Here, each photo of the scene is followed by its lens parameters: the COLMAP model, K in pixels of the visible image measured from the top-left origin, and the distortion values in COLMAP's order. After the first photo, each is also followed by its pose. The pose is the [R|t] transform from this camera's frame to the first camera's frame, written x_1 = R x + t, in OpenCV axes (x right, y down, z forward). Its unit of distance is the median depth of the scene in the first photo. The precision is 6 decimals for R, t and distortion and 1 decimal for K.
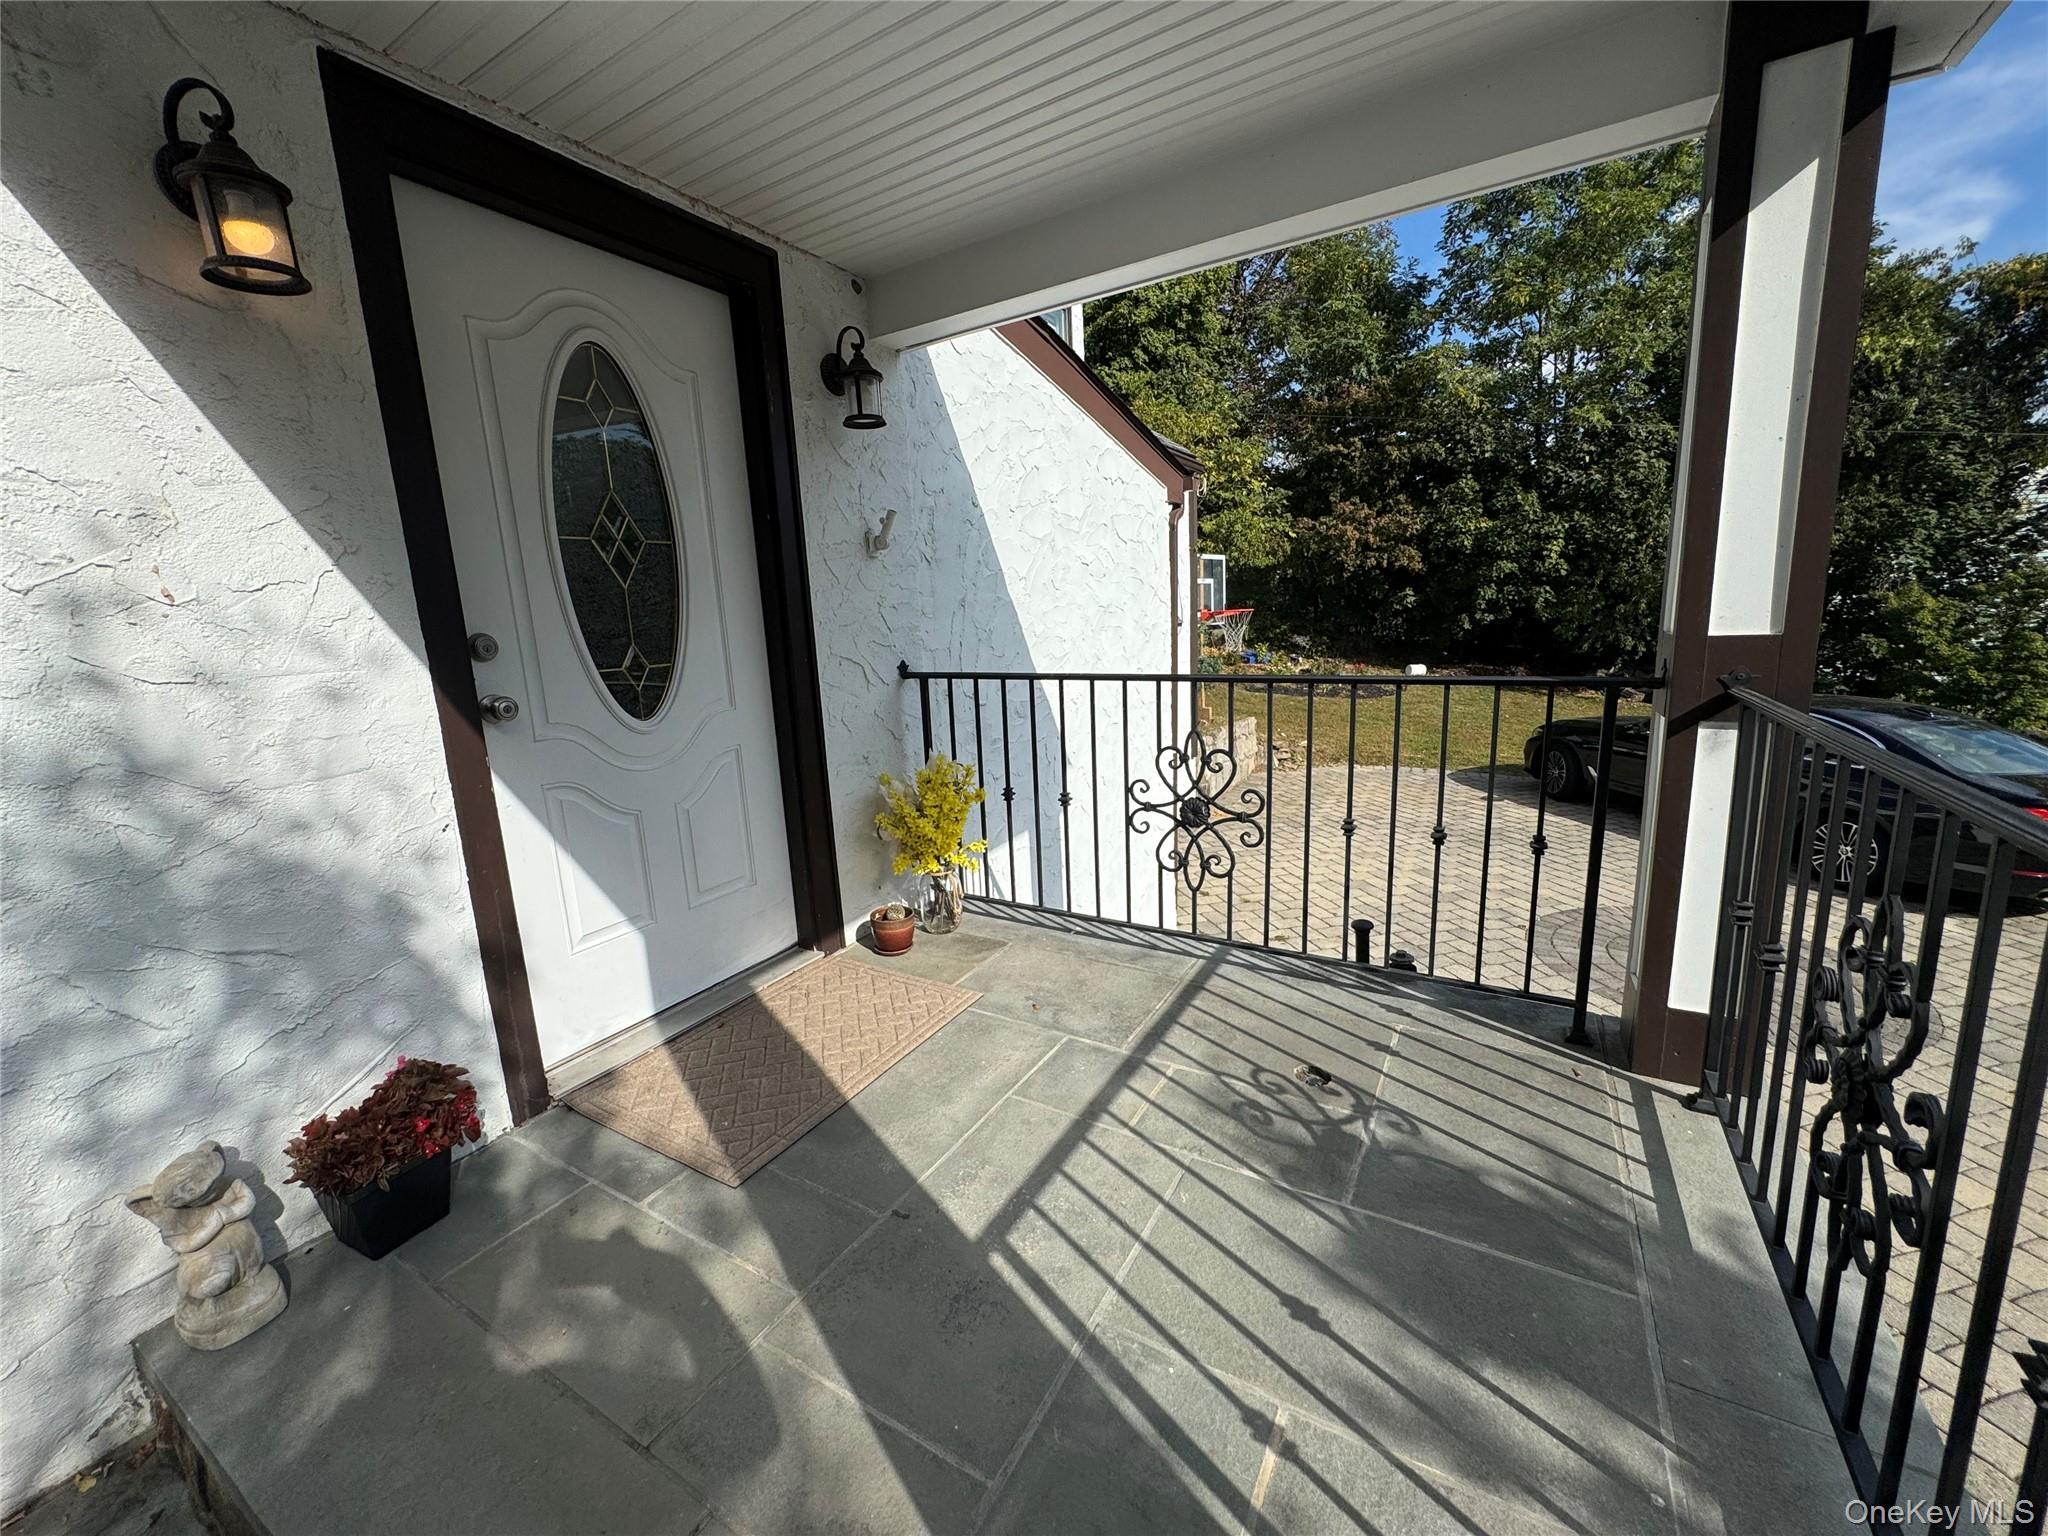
lens RADIAL K [[817.0, 0, 1024.0], [0, 817.0, 768.0], [0, 0, 1]] dist [-0.002205, -0.000446]
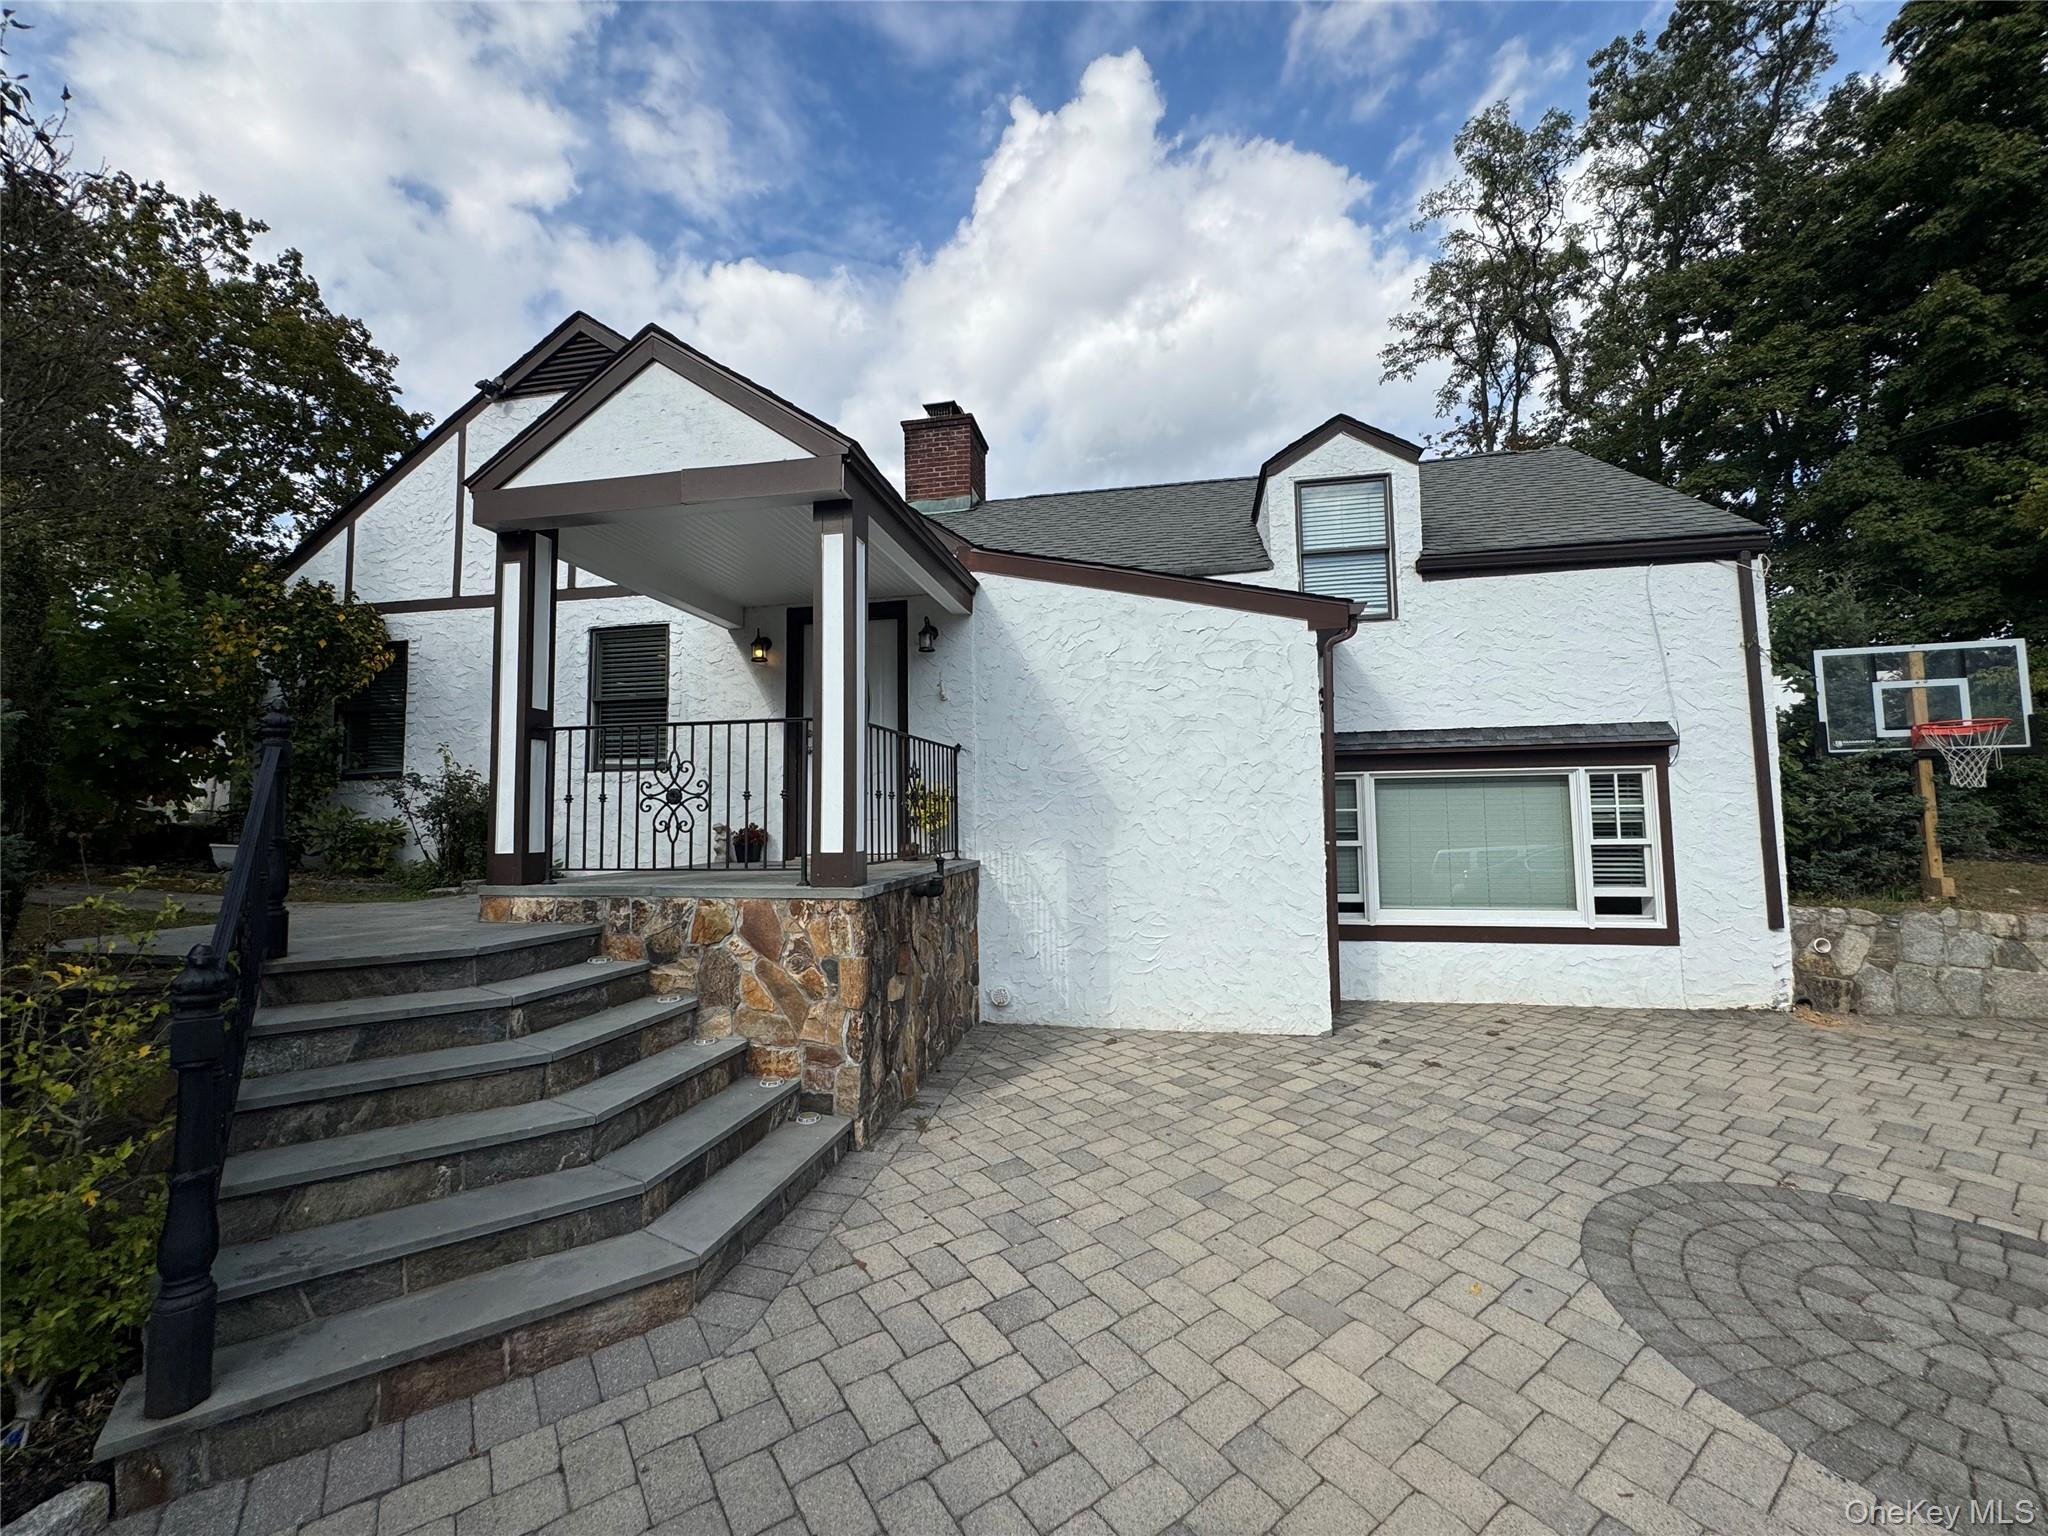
lens RADIAL K [[815.9, 0, 1021.1], [0, 815.9, 766.0], [0, 0, 1]] dist [-0.000652, -0.000692]
pose [[0.334806, -0.021994, -0.942030, 2.711957], [-0.184281, 0.978895, -0.088350, 0.130349], [0.924092, 0.203178, 0.323687, 0.595012]]
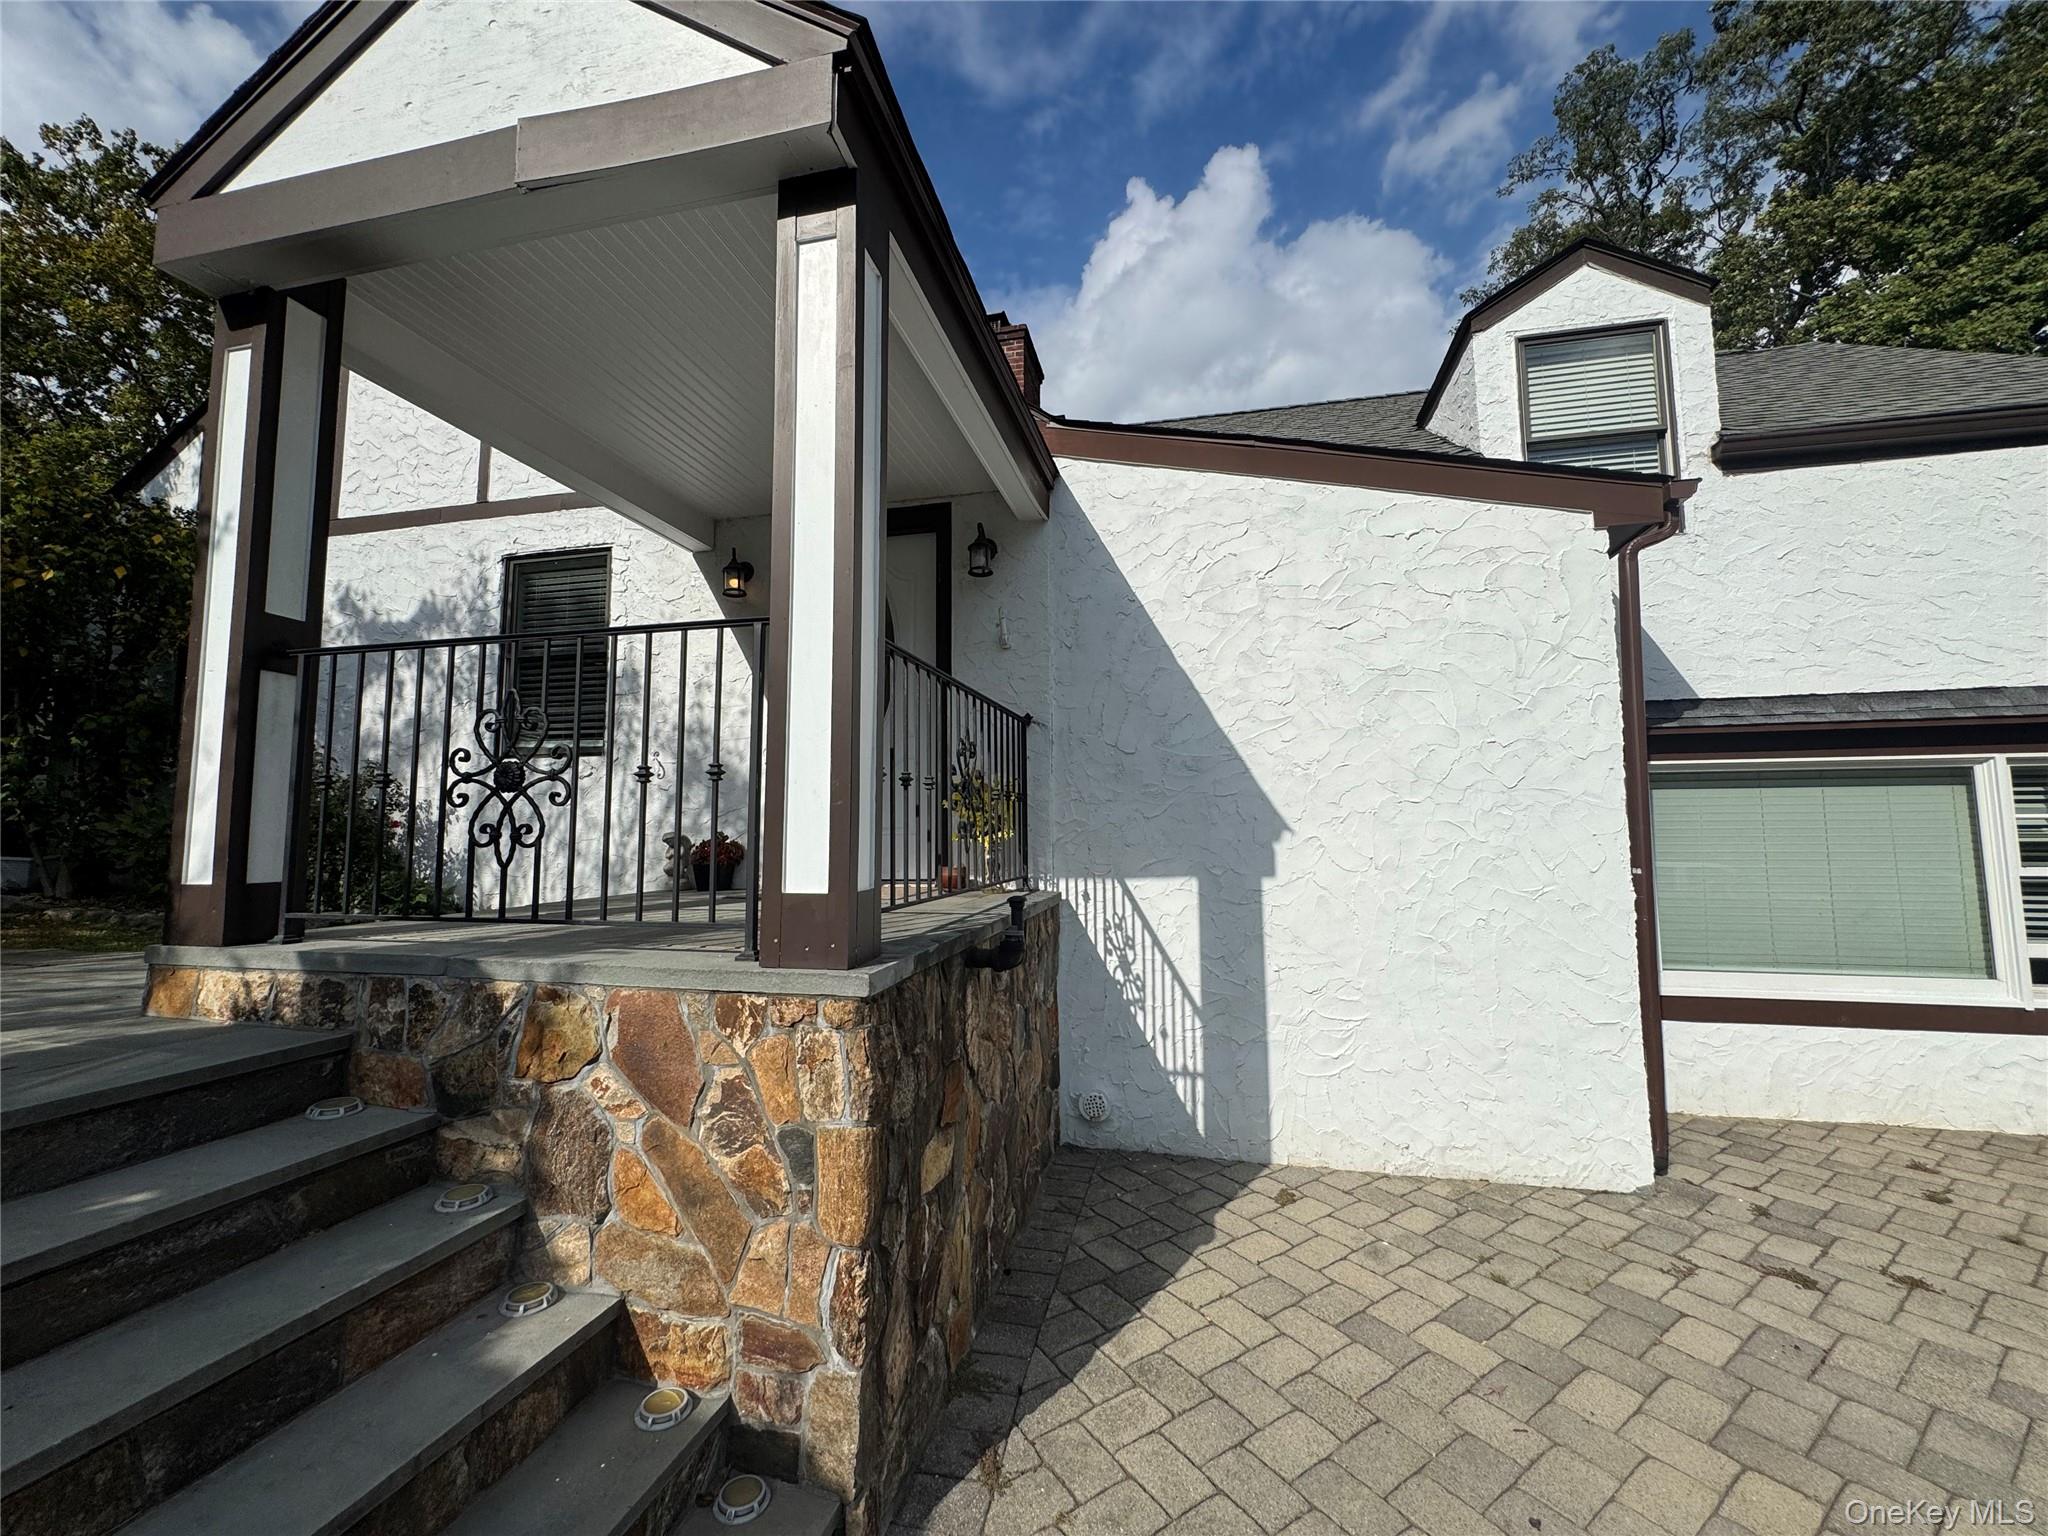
lens RADIAL K [[815.9, 0, 1021.1], [0, 815.9, 766.0], [0, 0, 1]] dist [-0.000652, -0.000692]
pose [[0.301856, -0.036401, -0.952658, 1.681681], [-0.192146, 0.976442, -0.098192, 0.147789], [0.933790, 0.212689, 0.287750, 0.780084]]
